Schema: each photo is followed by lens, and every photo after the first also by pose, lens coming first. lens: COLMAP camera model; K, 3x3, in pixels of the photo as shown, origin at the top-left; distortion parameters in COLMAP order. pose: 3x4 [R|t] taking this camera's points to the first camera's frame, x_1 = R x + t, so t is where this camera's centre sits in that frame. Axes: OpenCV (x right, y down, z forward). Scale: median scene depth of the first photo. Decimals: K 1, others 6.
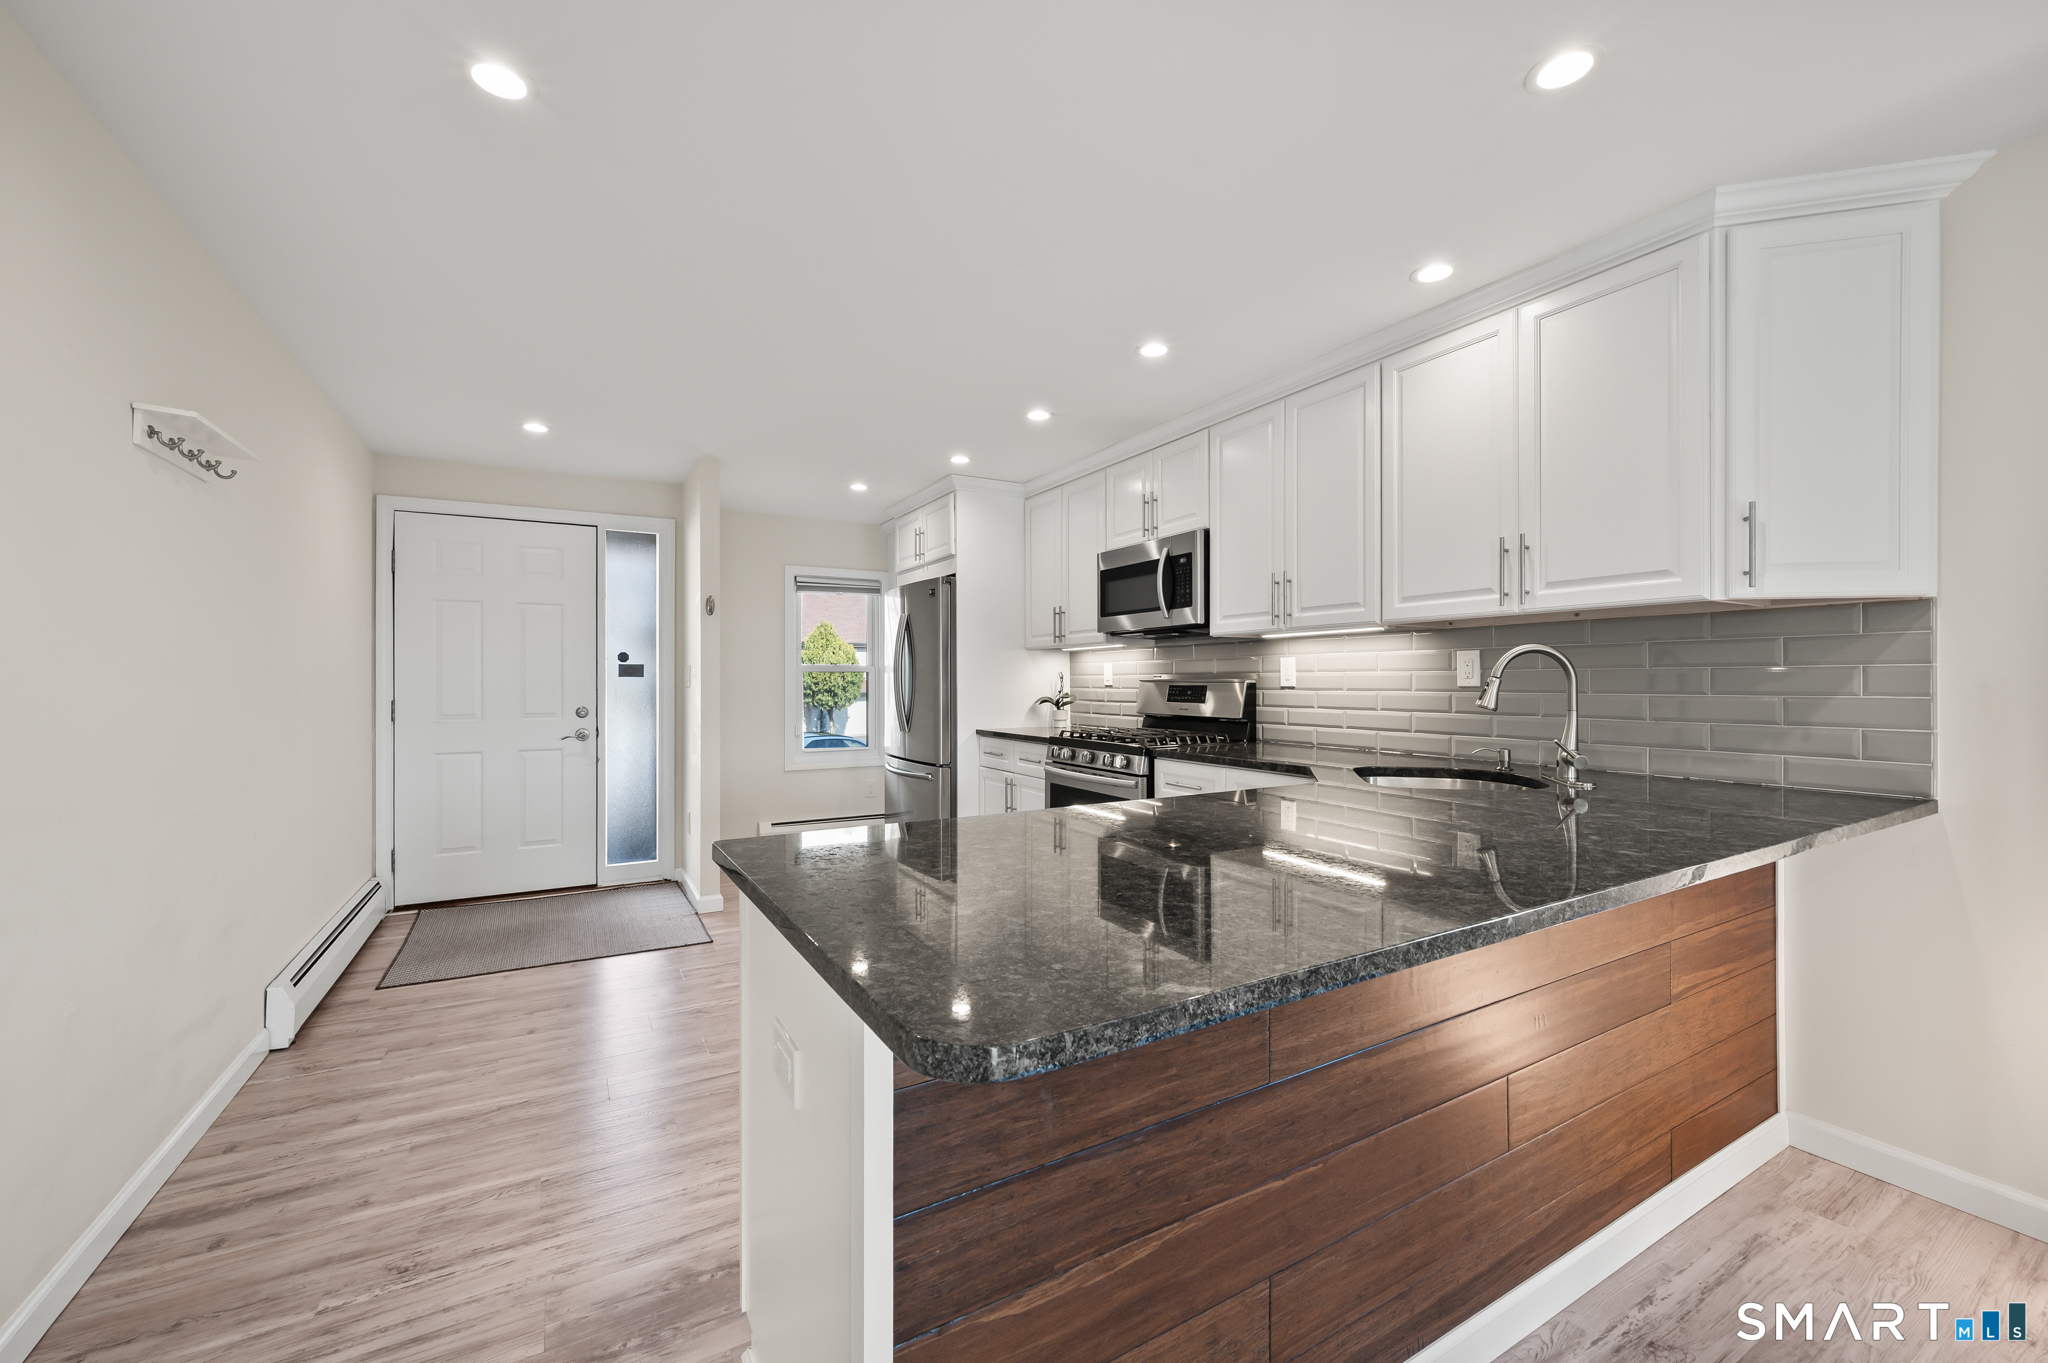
lens RADIAL K [[833.0, 0, 1005.5], [0, 833.0, 698.5], [0, 0, 1]] dist [0.009441, -0.000037]
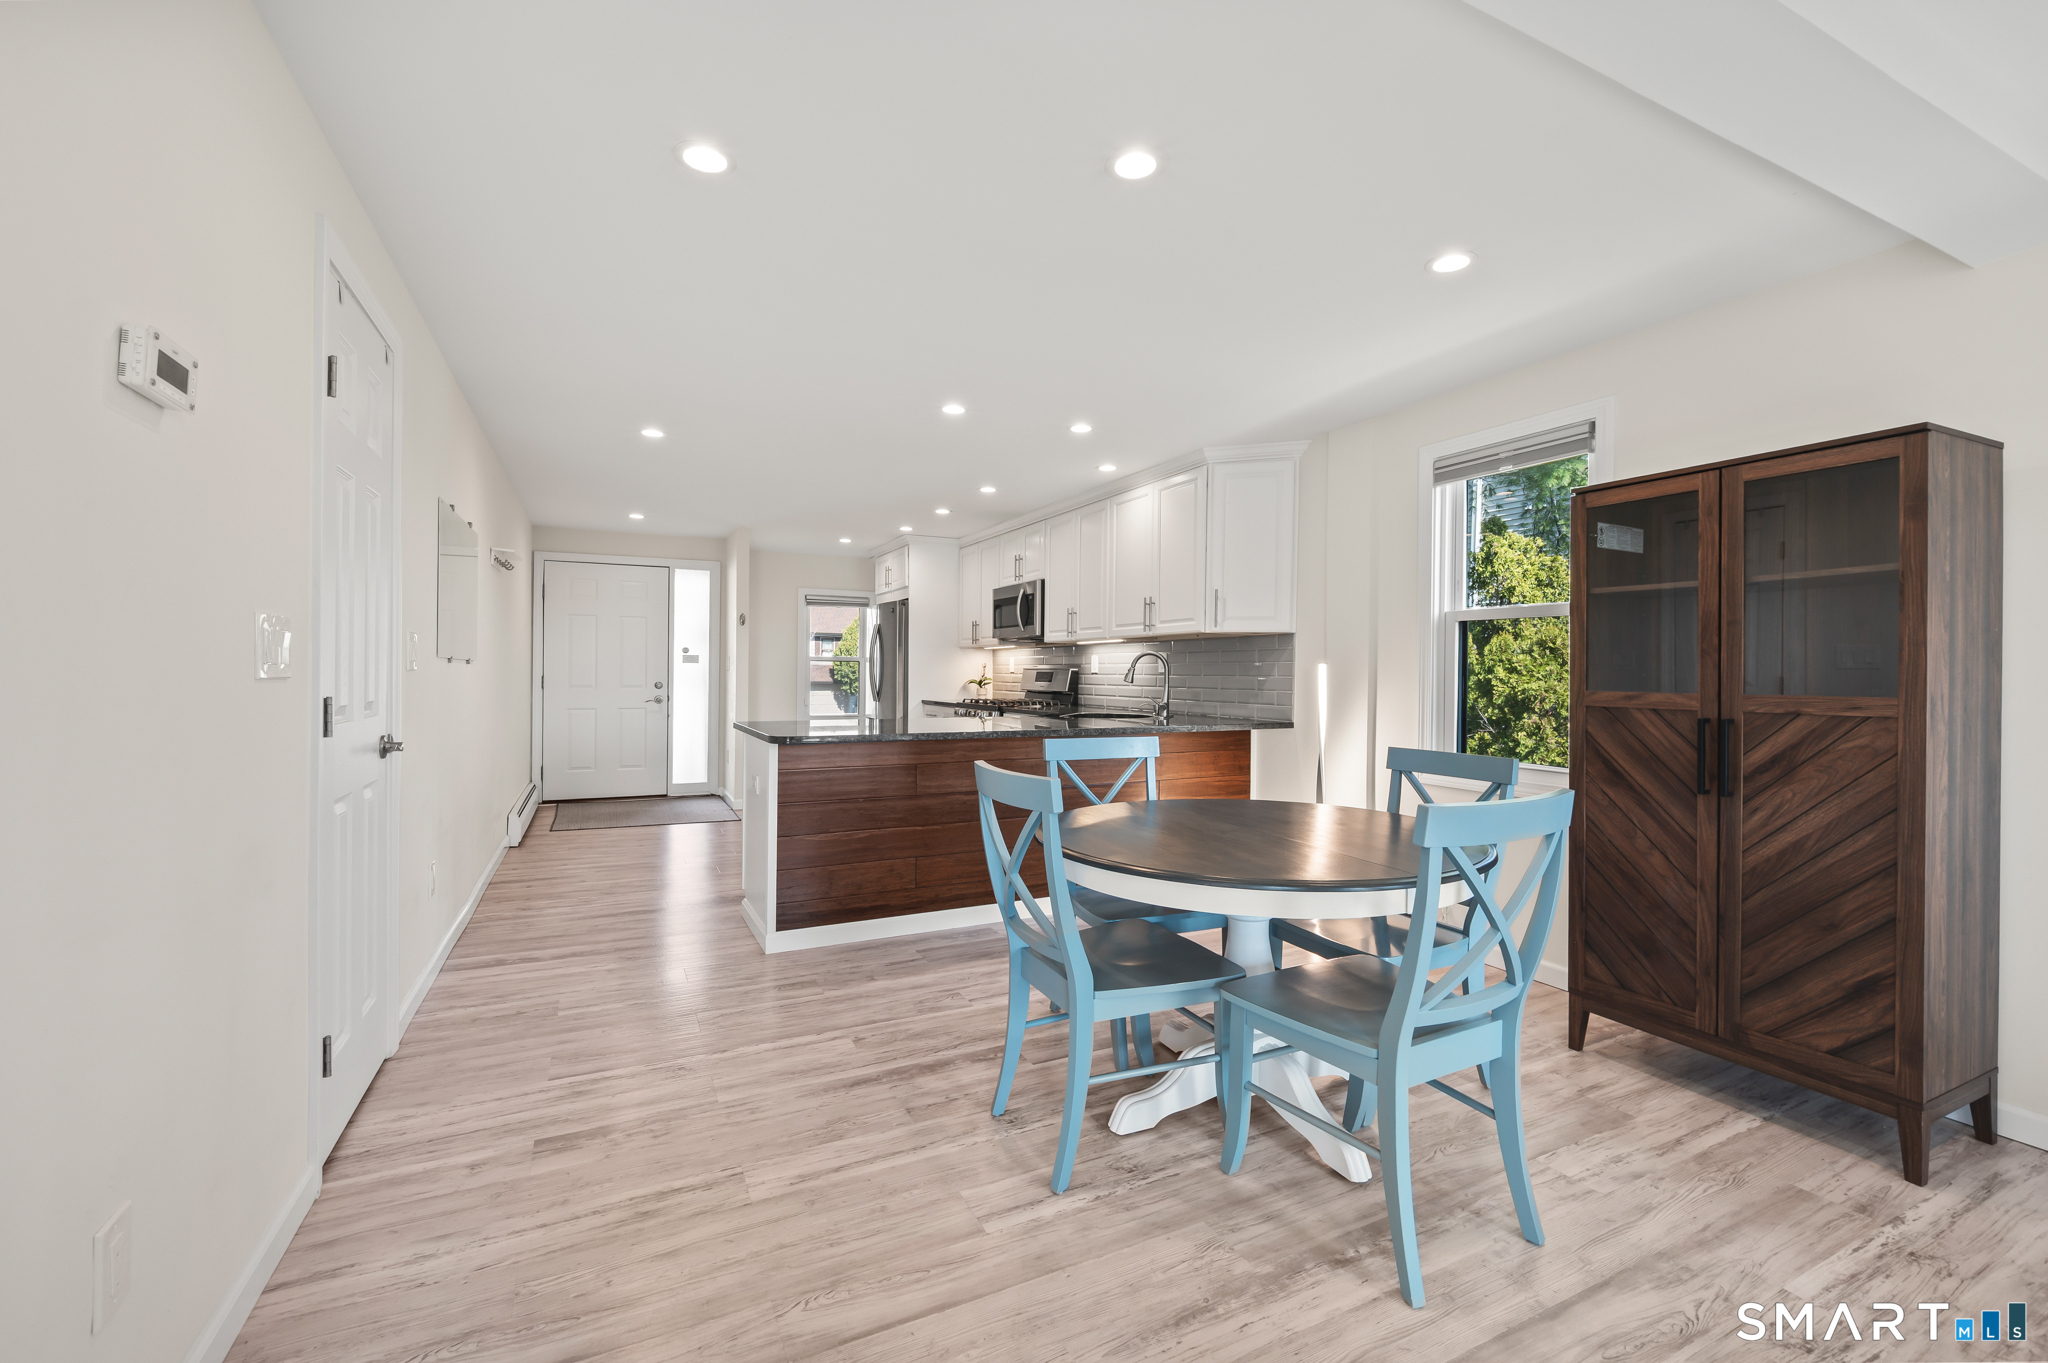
lens RADIAL K [[833.0, 0, 1028.7], [0, 833.0, 679.2], [0, 0, 1]] dist [0.009441, -0.000037]
pose [[0.999356, 0.028209, -0.022179, 0.244144], [-0.028707, 0.999335, -0.022463, 0.036370], [0.021531, 0.023085, 0.999502, -0.648452]]
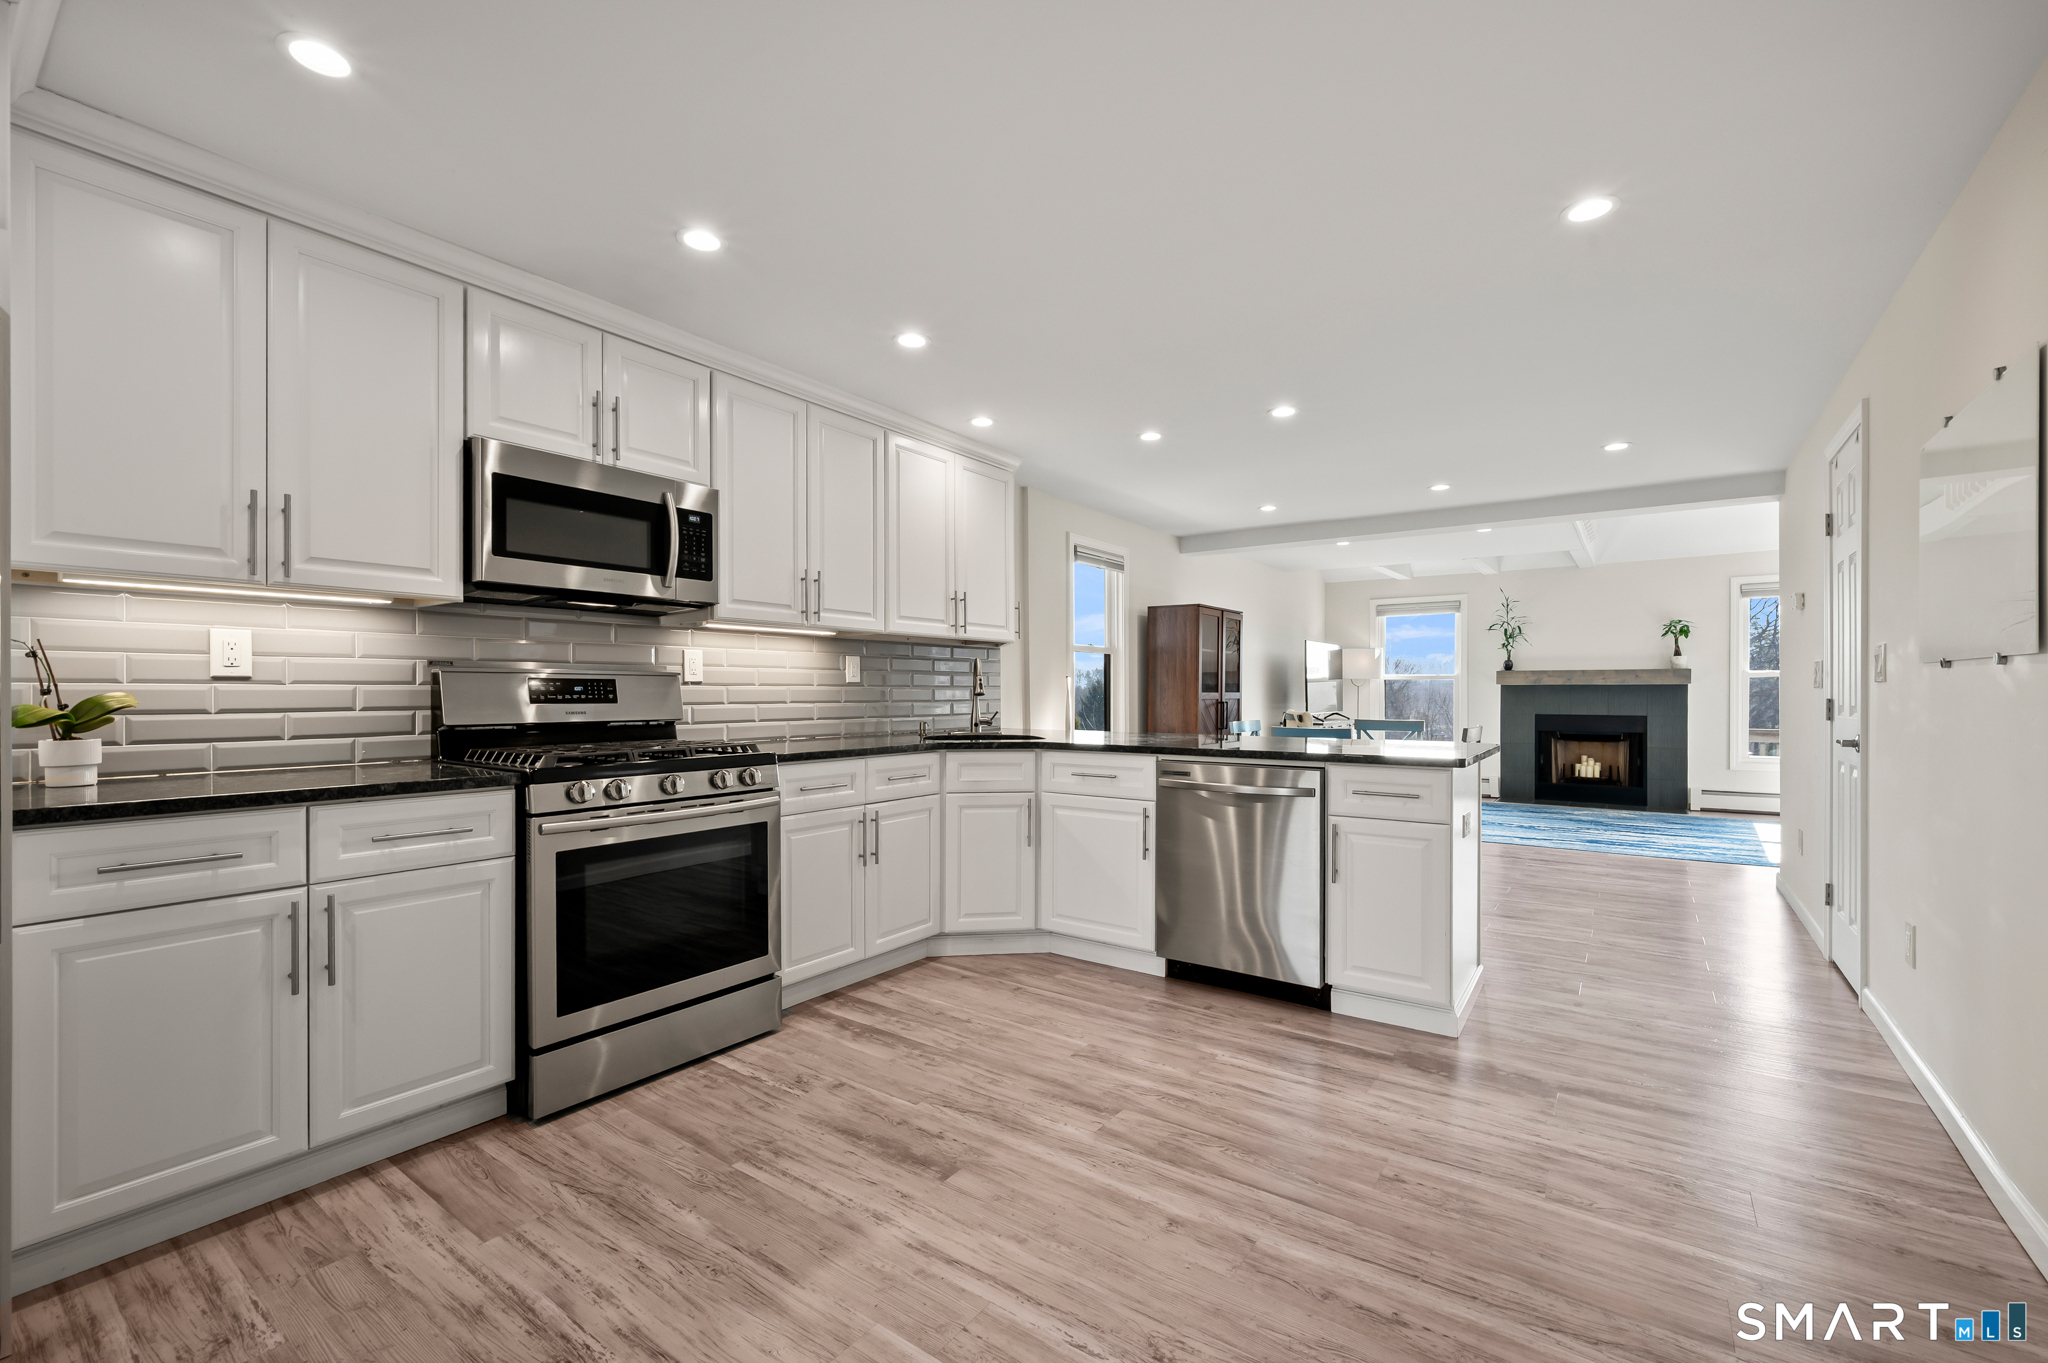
lens RADIAL K [[833.0, 0, 1030.6], [0, 833.0, 699.2], [0, 0, 1]] dist [0.009441, -0.000037]
pose [[-0.432350, -0.006211, 0.901684, -0.625476], [0.019363, 0.999682, 0.016170, -0.002453], [-0.901498, 0.024450, -0.432093, 1.041110]]
